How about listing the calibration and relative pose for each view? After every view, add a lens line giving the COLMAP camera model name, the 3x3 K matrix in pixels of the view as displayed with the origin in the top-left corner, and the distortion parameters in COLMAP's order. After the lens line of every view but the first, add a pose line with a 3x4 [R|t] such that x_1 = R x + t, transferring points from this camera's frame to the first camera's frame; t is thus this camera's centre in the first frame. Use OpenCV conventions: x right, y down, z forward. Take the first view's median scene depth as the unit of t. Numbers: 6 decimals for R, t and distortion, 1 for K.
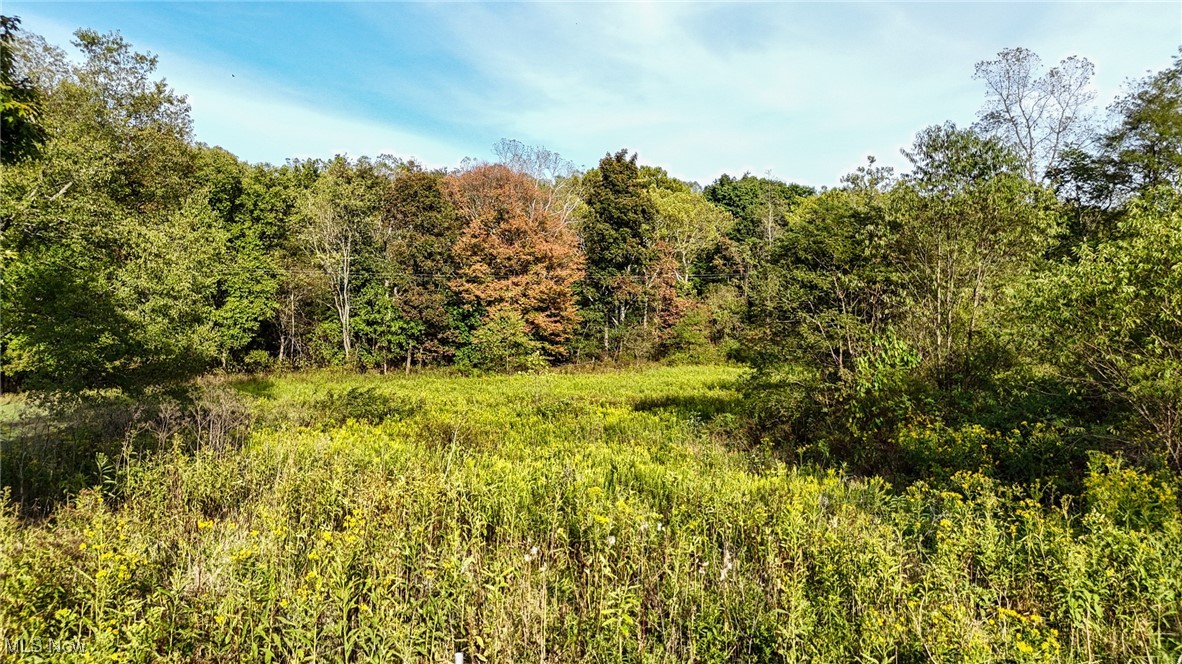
lens RADIAL K [[855.2, 0, 587.9], [0, 855.2, 329.9], [0, 0, 1]] dist [0.043679, -0.033597]
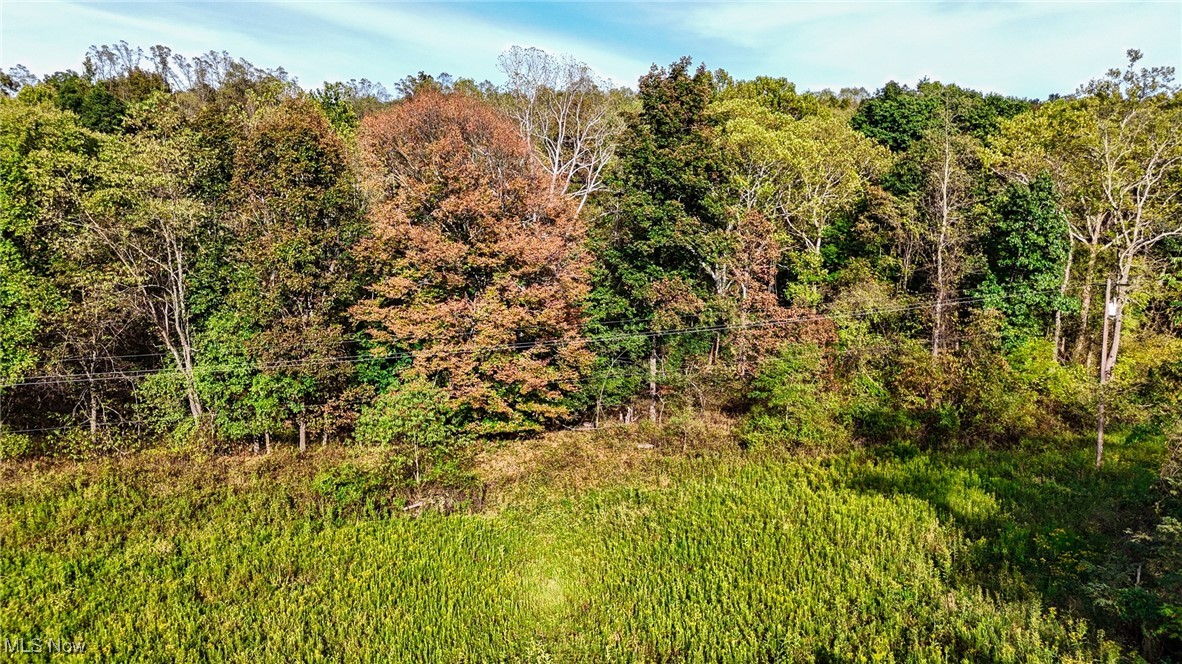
lens RADIAL K [[855.2, 0, 599.3], [0, 855.2, 327.6], [0, 0, 1]] dist [0.043679, -0.033597]
pose [[0.983251, 0.019866, -0.181170, 0.090325], [-0.001354, 0.994811, 0.101735, -0.083810], [0.182251, -0.099786, 0.978176, 0.384097]]
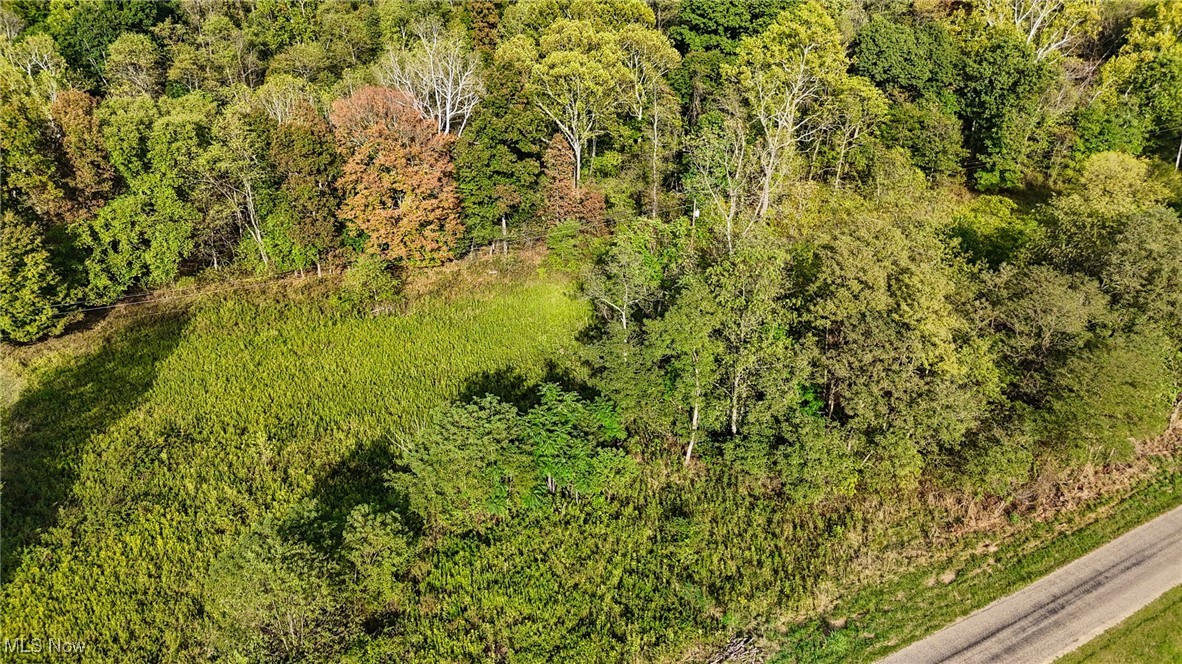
lens RADIAL K [[855.2, 0, 592.6], [0, 855.2, 329.5], [0, 0, 1]] dist [0.043679, -0.033597]
pose [[0.984333, 0.066200, -0.163421, 0.322789], [0.006759, 0.911994, 0.410149, -0.325446], [0.176191, -0.404827, 0.897258, -0.052640]]
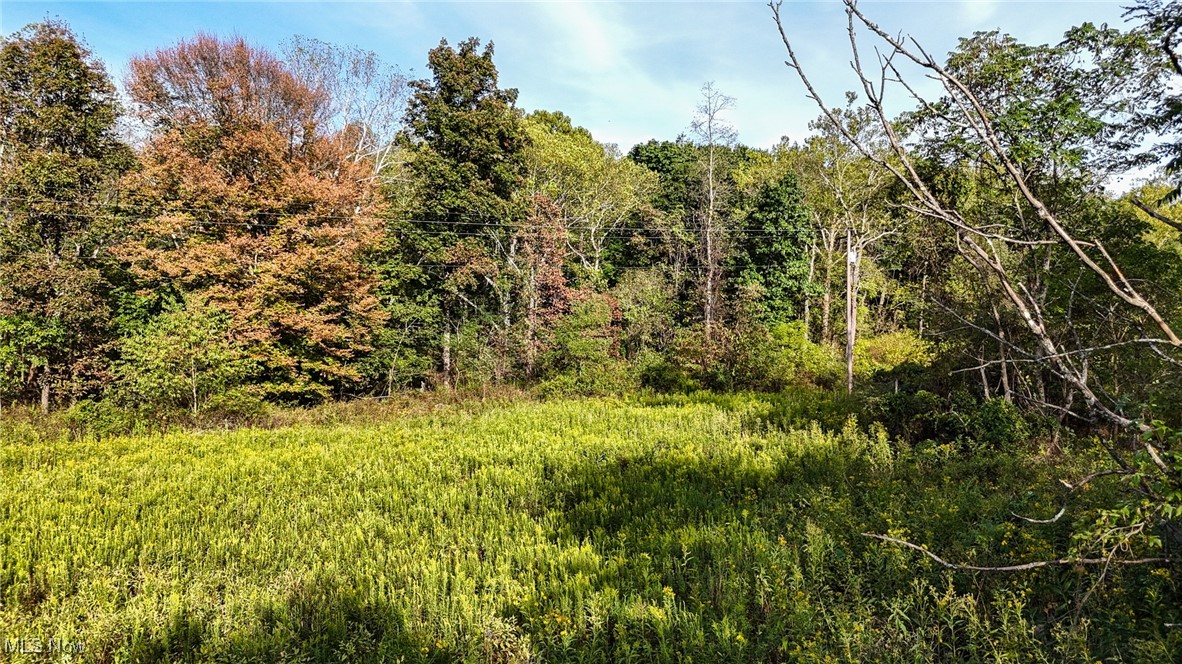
lens RADIAL K [[855.2, 0, 596.4], [0, 855.2, 336.6], [0, 0, 1]] dist [0.043679, -0.033597]
pose [[0.996923, -0.001894, 0.078368, 0.077242], [0.001994, 0.999997, -0.001198, 0.000814], [-0.078366, 0.001351, 0.996924, 0.372862]]
